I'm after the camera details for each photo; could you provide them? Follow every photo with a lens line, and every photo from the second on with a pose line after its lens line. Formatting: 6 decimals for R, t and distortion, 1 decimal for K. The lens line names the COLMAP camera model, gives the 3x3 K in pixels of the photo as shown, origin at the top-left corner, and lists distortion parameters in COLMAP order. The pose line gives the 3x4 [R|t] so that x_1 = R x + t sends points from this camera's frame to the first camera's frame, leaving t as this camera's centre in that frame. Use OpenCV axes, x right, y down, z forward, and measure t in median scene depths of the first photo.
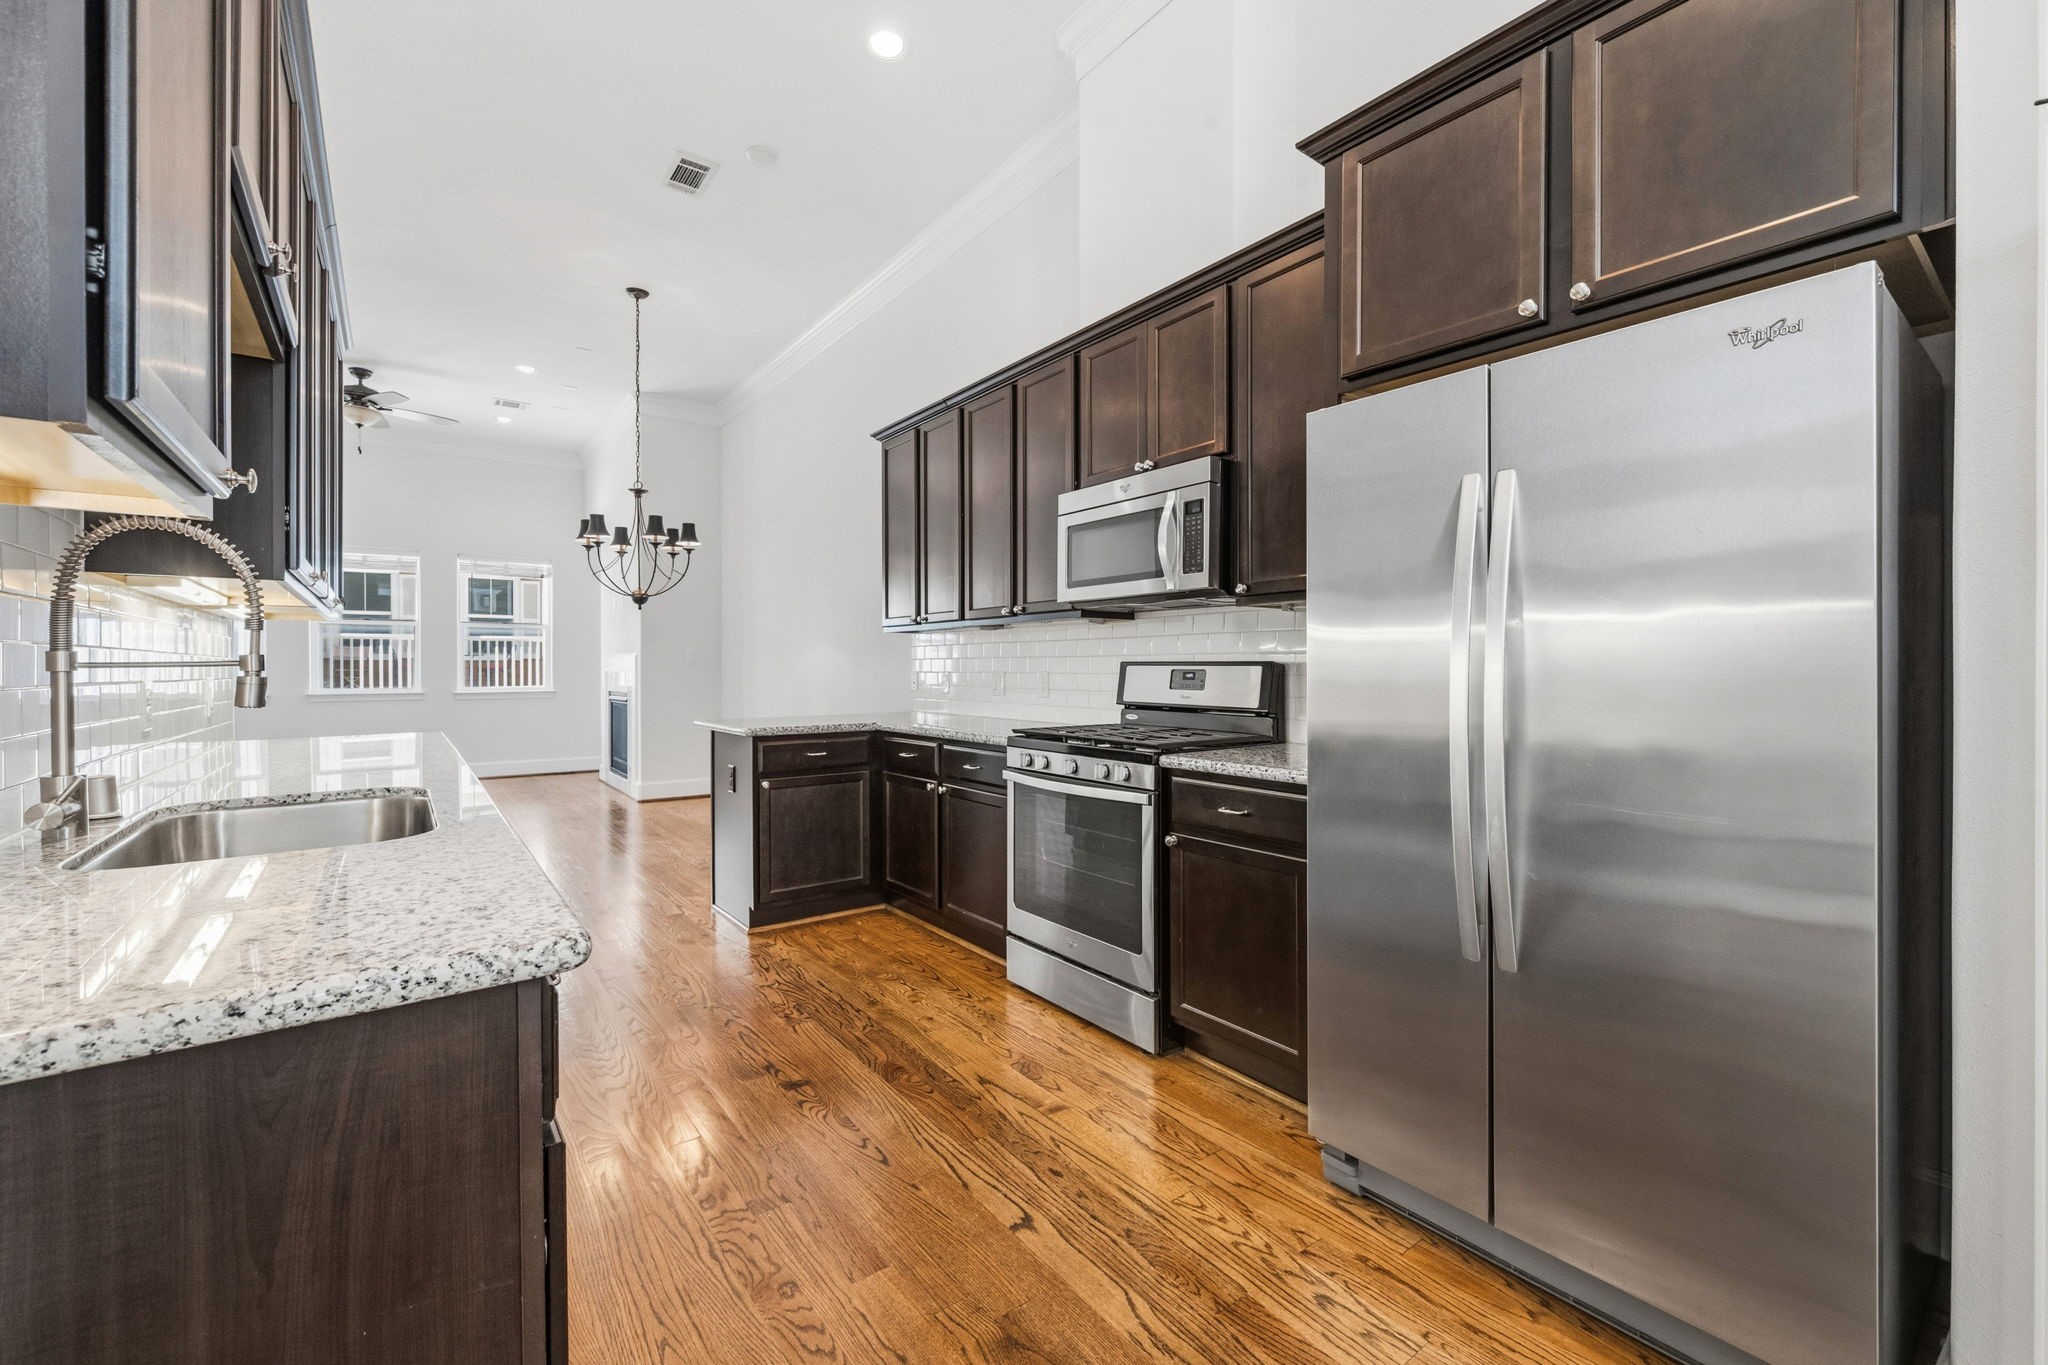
lens RADIAL K [[845.8, 0, 1028.3], [0, 845.8, 668.6], [0, 0, 1]] dist [0.000434, -0.000061]
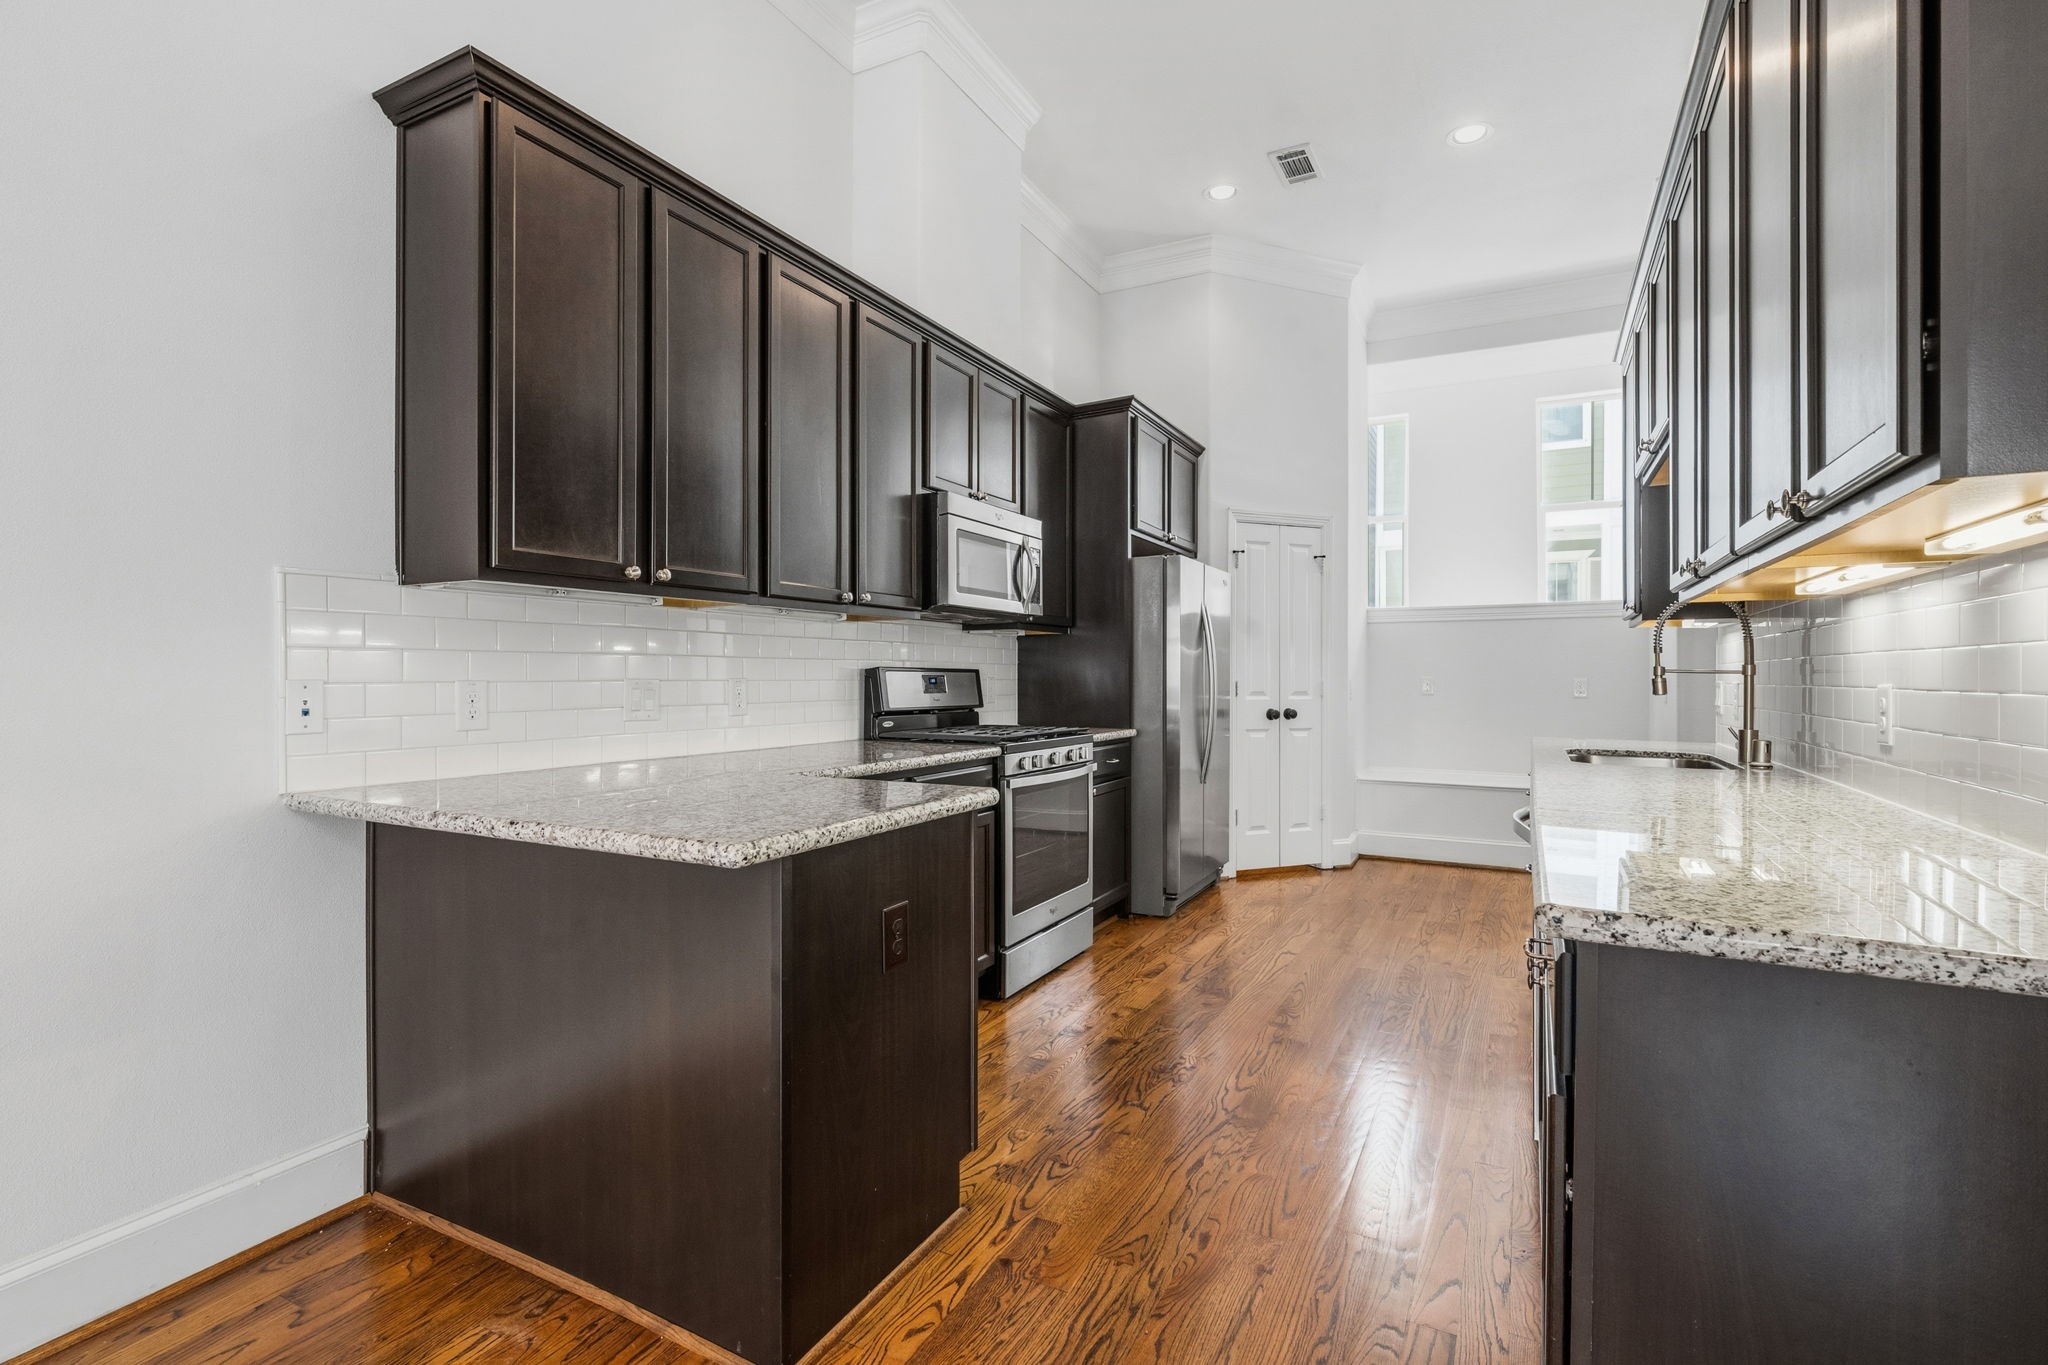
lens RADIAL K [[950.3, 0, 1024.0], [0, 950.3, 682.5], [0, 0, 1]] dist [0.000872, 0.000080]
pose [[-0.425034, -0.005798, 0.905159, -1.056765], [0.001537, 0.999973, 0.007127, 0.001829], [-0.905176, 0.004421, -0.425014, 1.507420]]
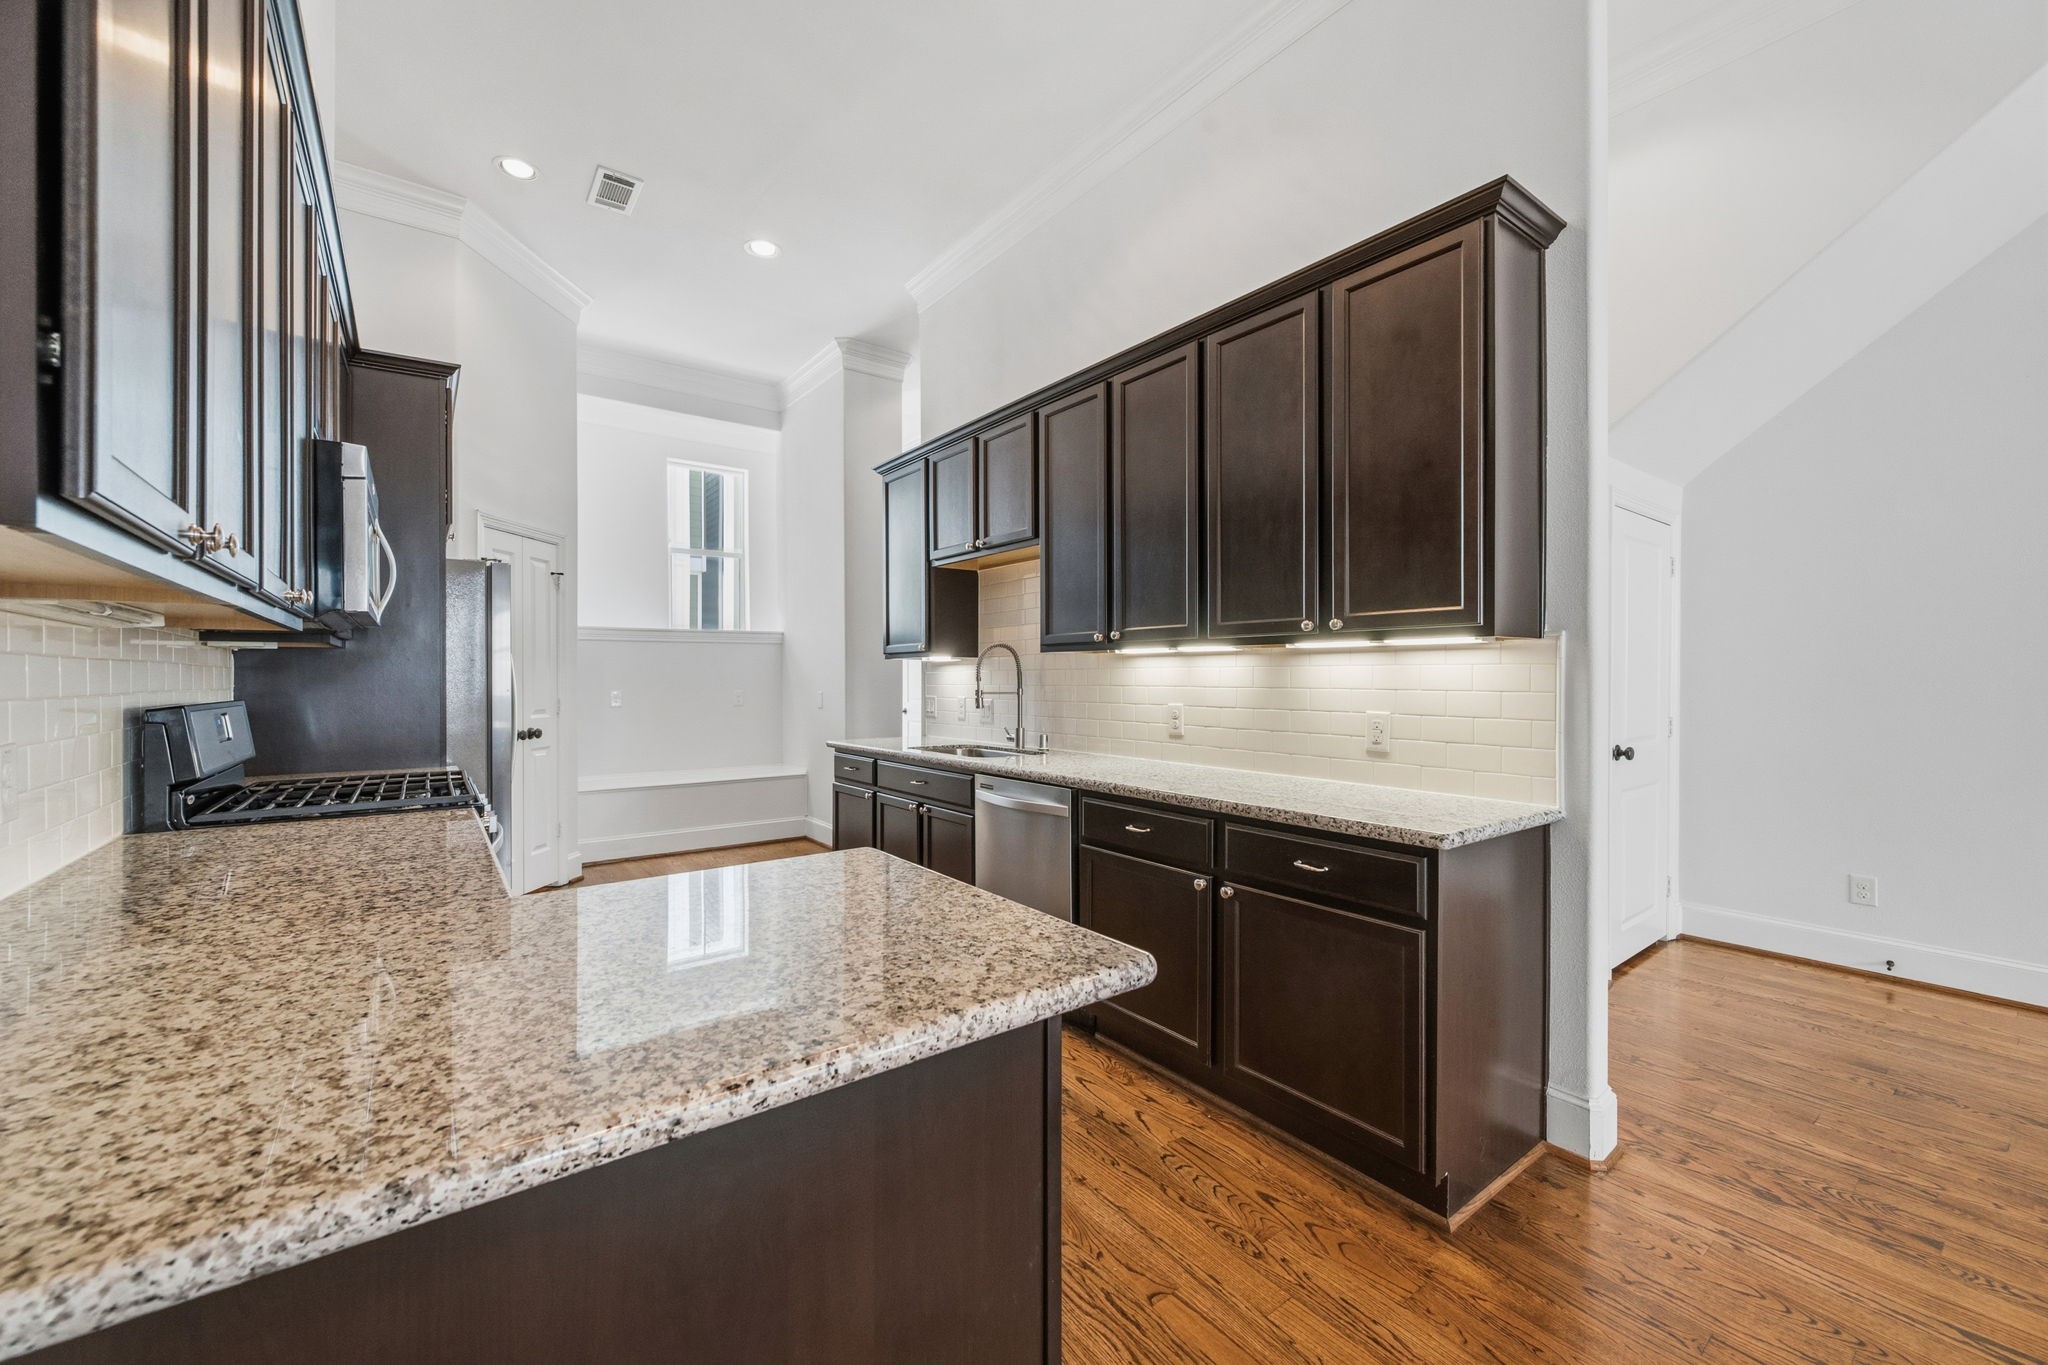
lens RADIAL K [[804.2, 0, 1024.0], [0, 804.2, 682.5], [0, 0, 1]] dist [0.002399, 0.000130]
pose [[-0.999985, 0.003924, 0.003767, -0.528492], [0.003961, 0.999944, 0.009863, -0.030364], [-0.003728, 0.009877, -0.999944, 1.766157]]
